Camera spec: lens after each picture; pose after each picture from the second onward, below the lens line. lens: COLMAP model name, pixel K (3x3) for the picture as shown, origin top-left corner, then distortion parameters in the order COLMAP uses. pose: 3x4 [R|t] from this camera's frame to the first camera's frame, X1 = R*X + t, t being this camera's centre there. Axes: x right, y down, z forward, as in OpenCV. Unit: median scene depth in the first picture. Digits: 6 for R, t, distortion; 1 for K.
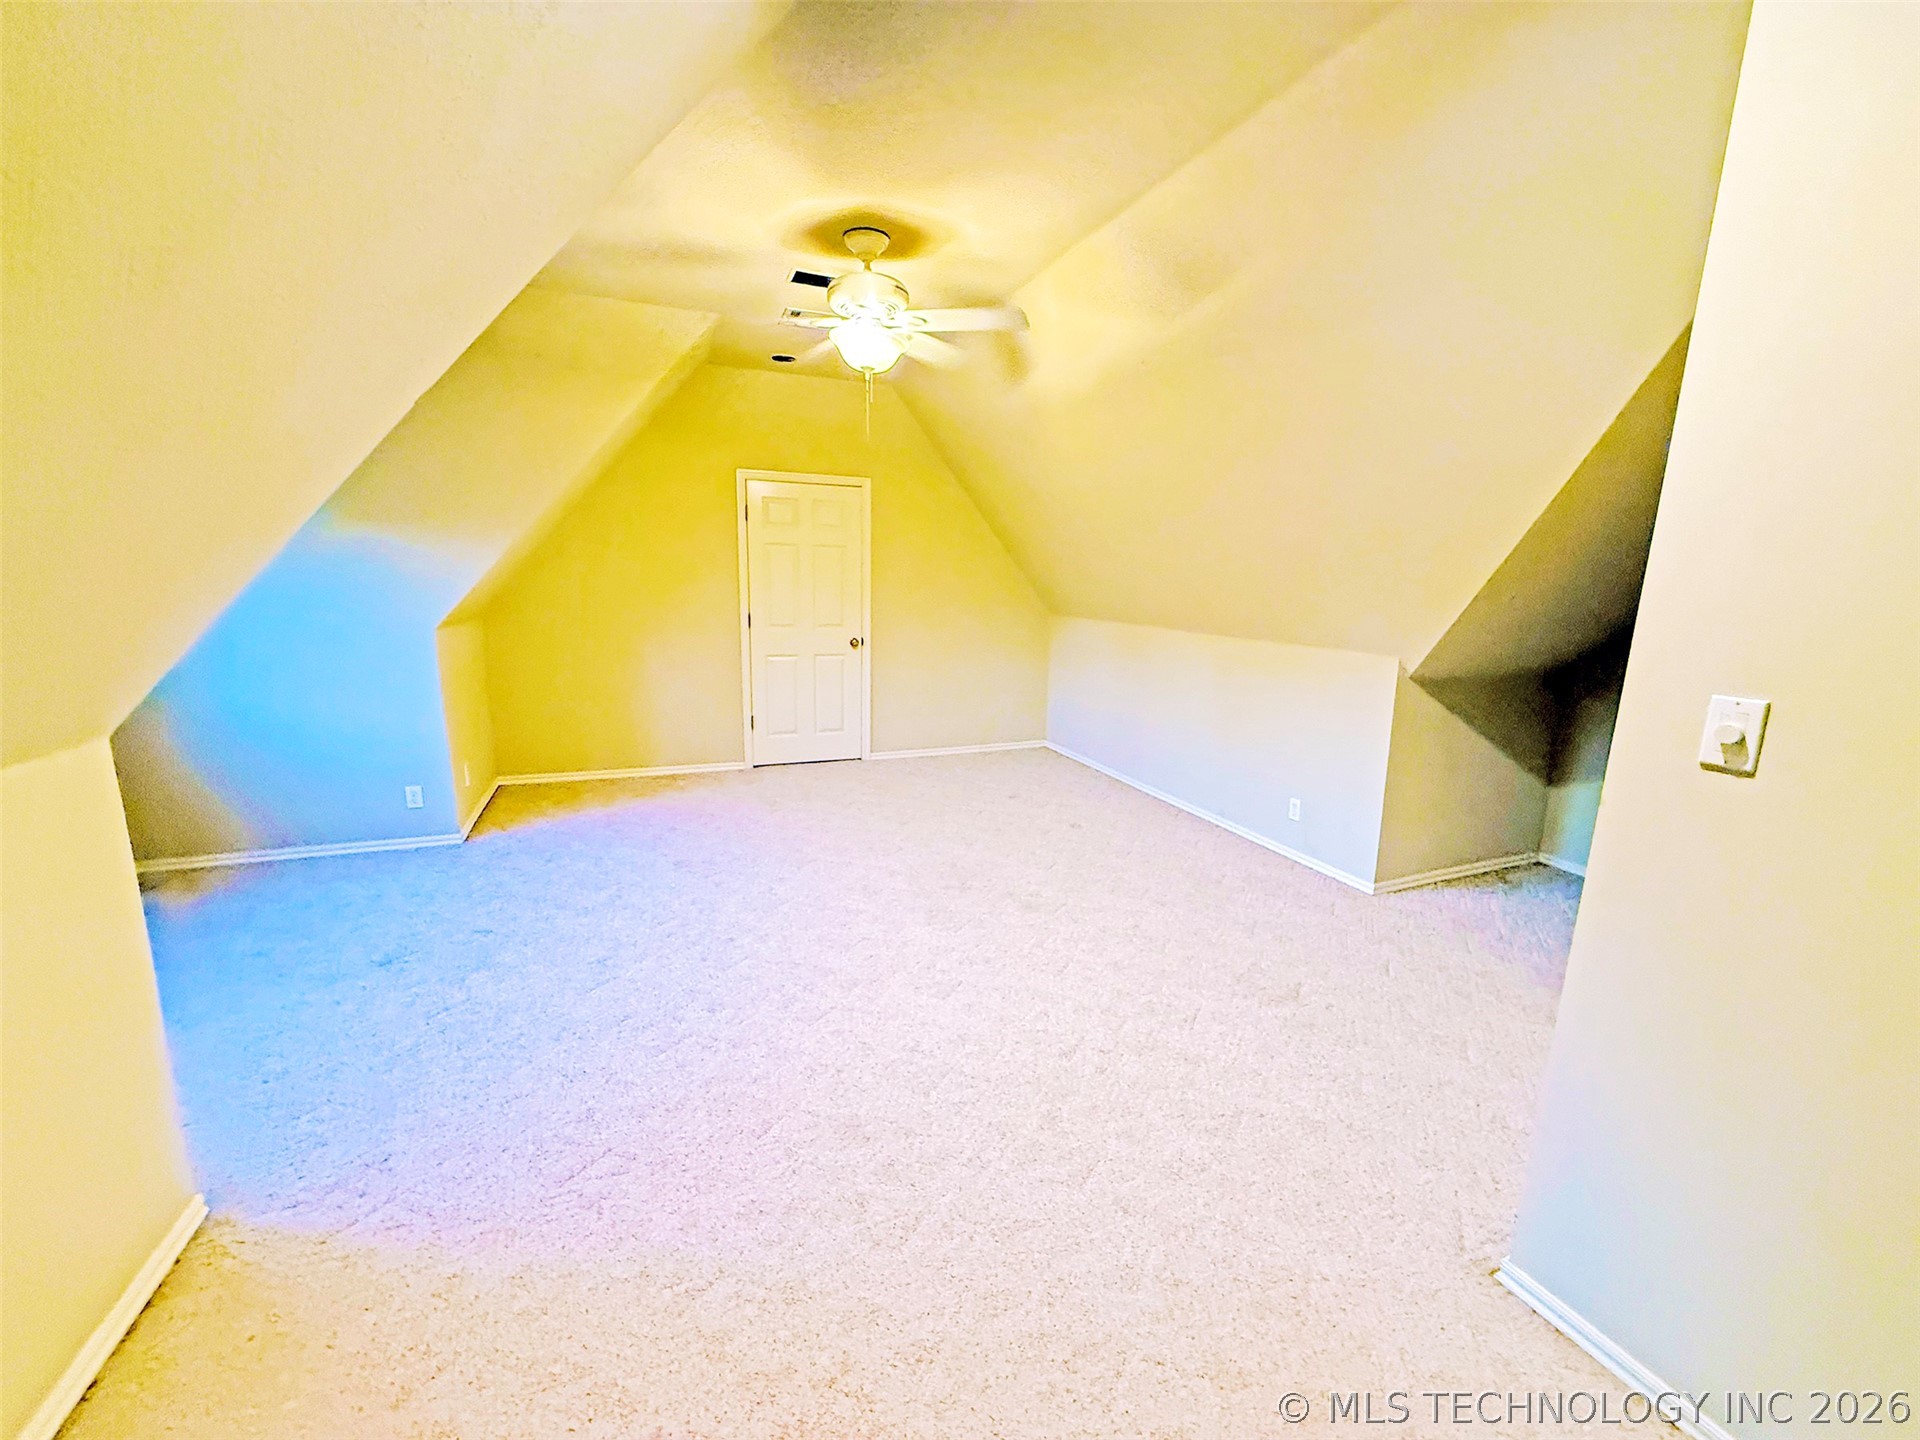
lens RADIAL K [[765.5, 0, 960.1], [0, 765.5, 724.5], [0, 0, 1]] dist [-0.000704, -0.000212]
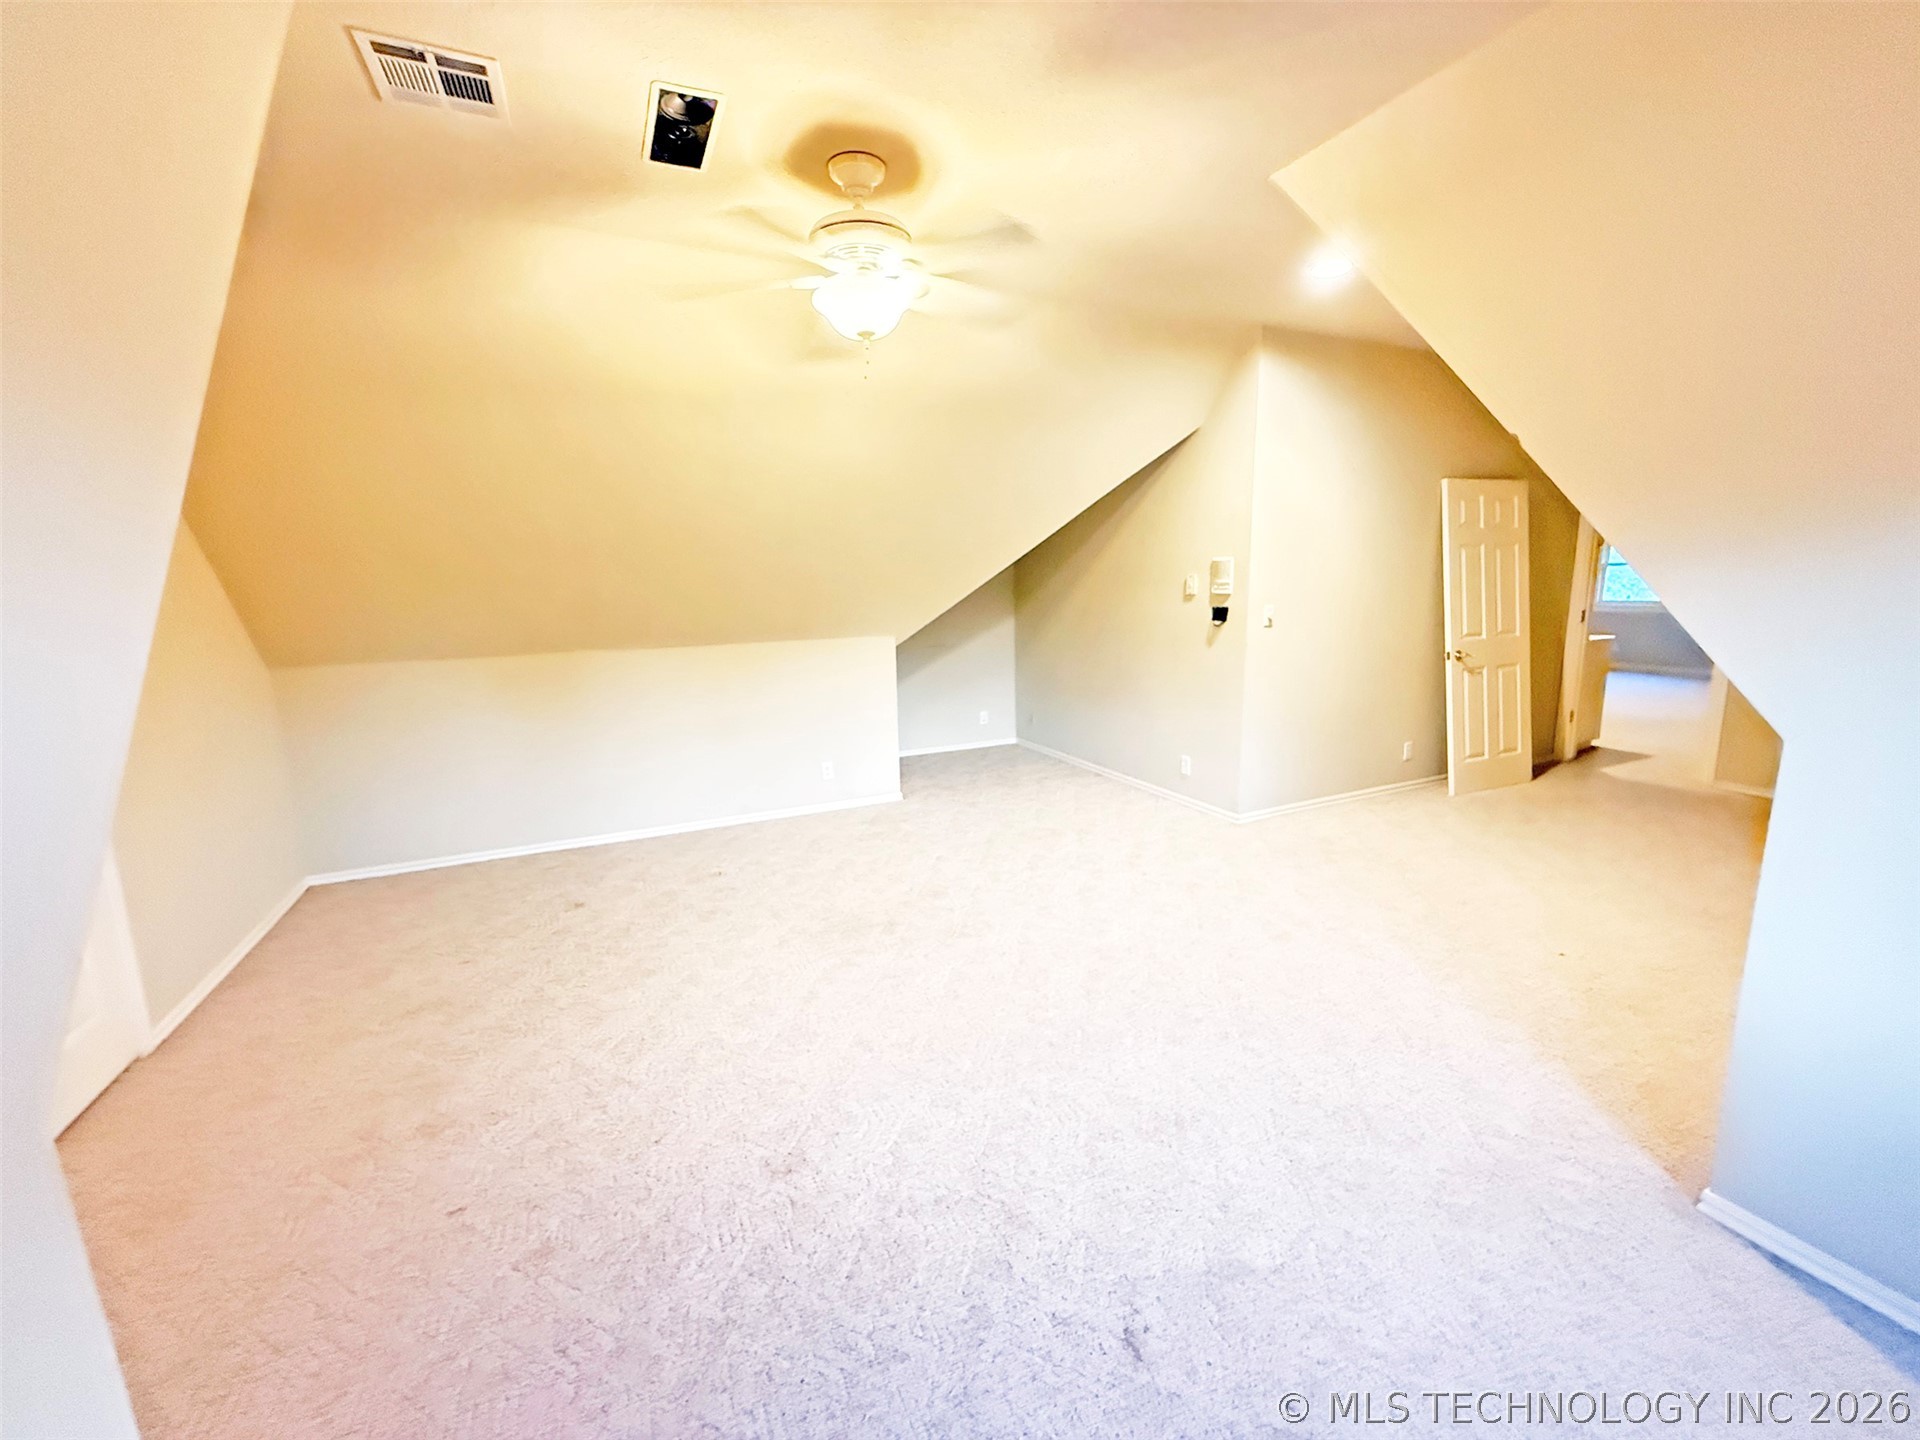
lens RADIAL K [[765.5, 0, 960.1], [0, 765.5, 724.5], [0, 0, 1]] dist [-0.000704, -0.000212]
pose [[-0.063364, -0.198928, 0.977964, -0.894793], [0.212337, 0.954809, 0.207975, -0.199637], [-0.975140, 0.220836, -0.018261, 0.913524]]
